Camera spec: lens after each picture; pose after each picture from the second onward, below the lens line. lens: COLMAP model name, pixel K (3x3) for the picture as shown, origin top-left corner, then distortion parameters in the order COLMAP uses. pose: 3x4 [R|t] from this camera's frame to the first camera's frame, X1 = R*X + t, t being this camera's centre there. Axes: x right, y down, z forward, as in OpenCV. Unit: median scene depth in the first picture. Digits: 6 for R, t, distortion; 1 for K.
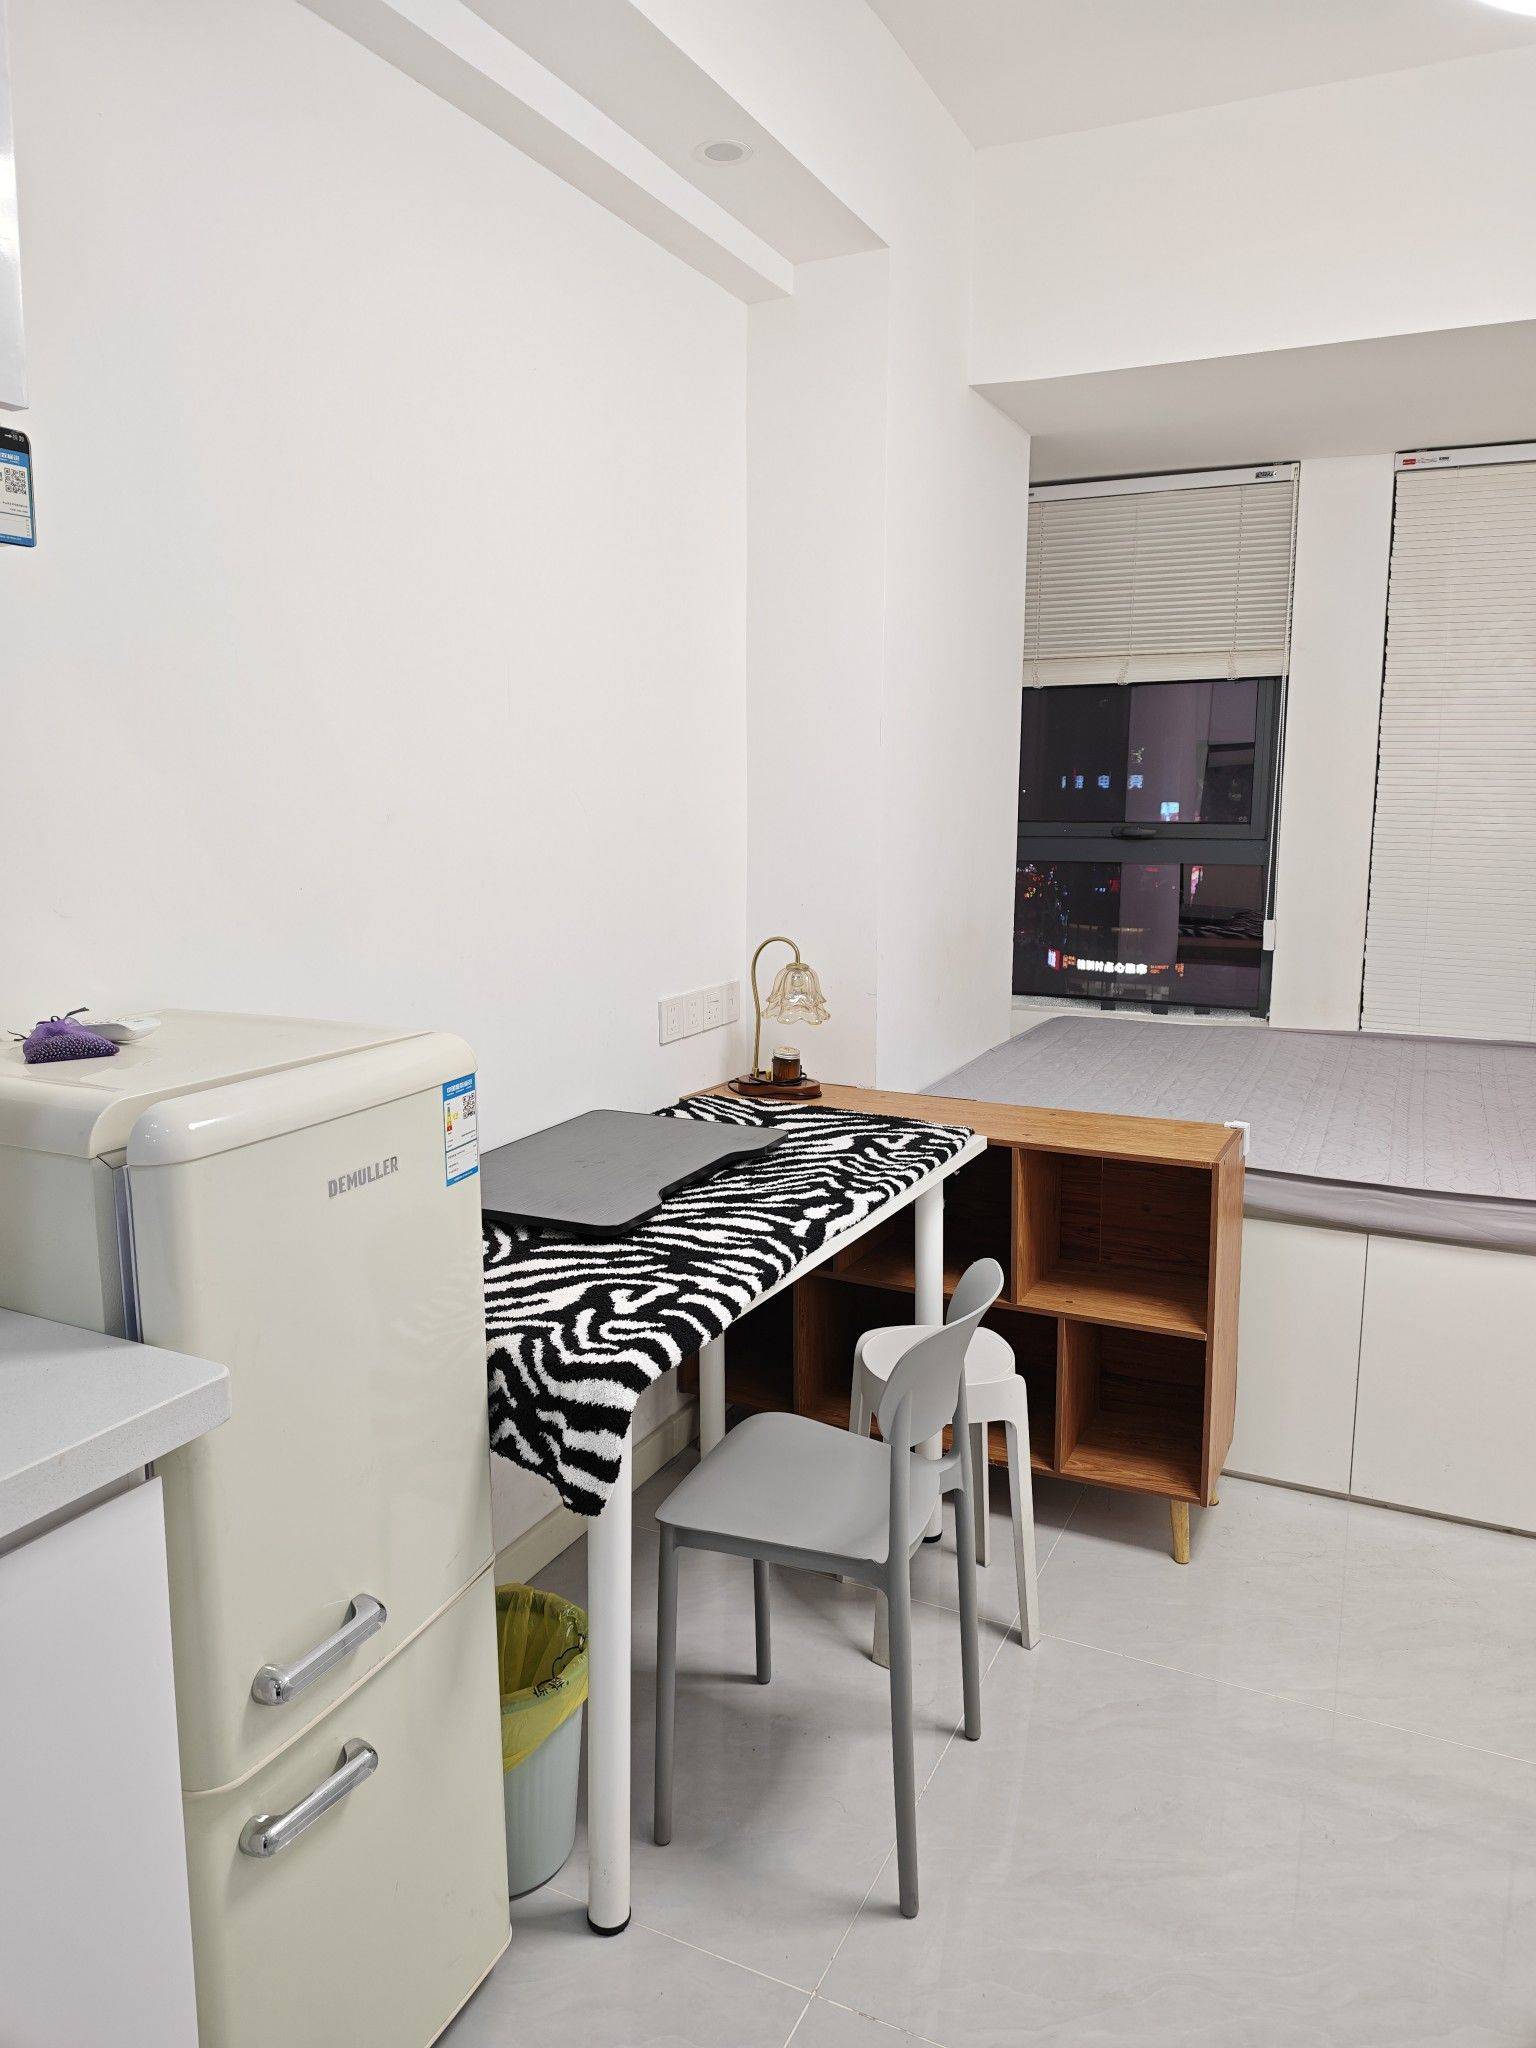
lens RADIAL K [[1430.3, 0, 779.8], [0, 1430.3, 1022.0], [0, 0, 1]] dist [-0.000126, -0.001948]
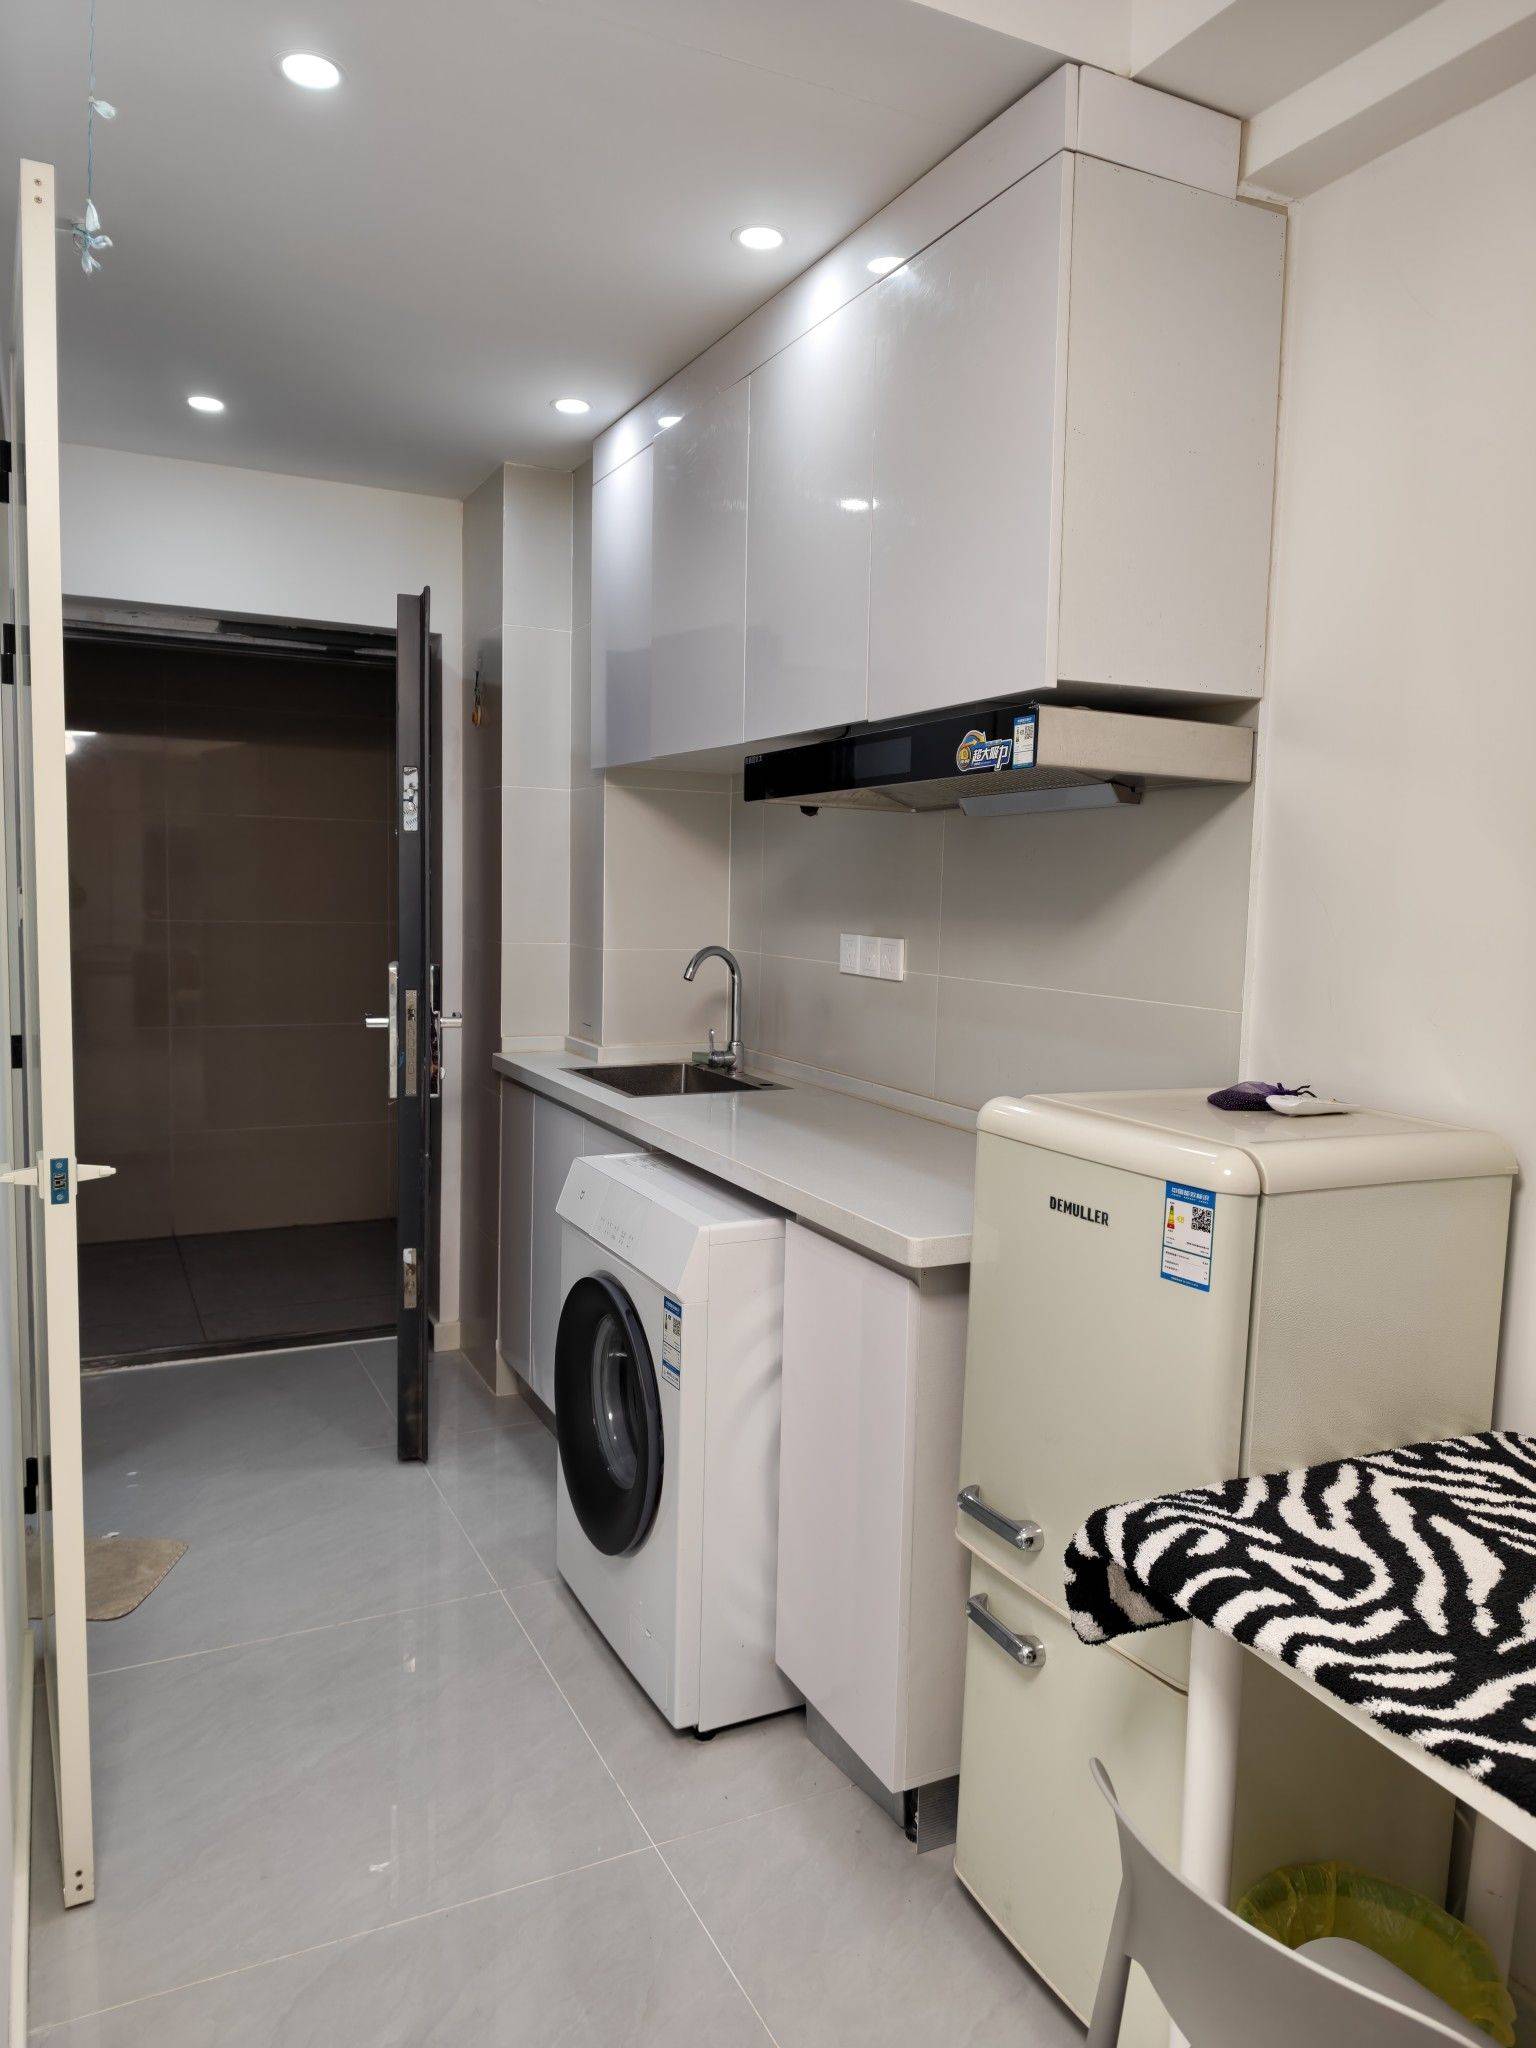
lens RADIAL K [[1430.3, 0, 779.8], [0, 1430.3, 1022.0], [0, 0, 1]] dist [-0.000126, -0.001948]
pose [[-0.617013, 0.059651, -0.784689, 0.664228], [-0.153442, 0.968866, 0.194305, -0.201370], [0.771849, 0.240293, -0.588650, 1.176453]]
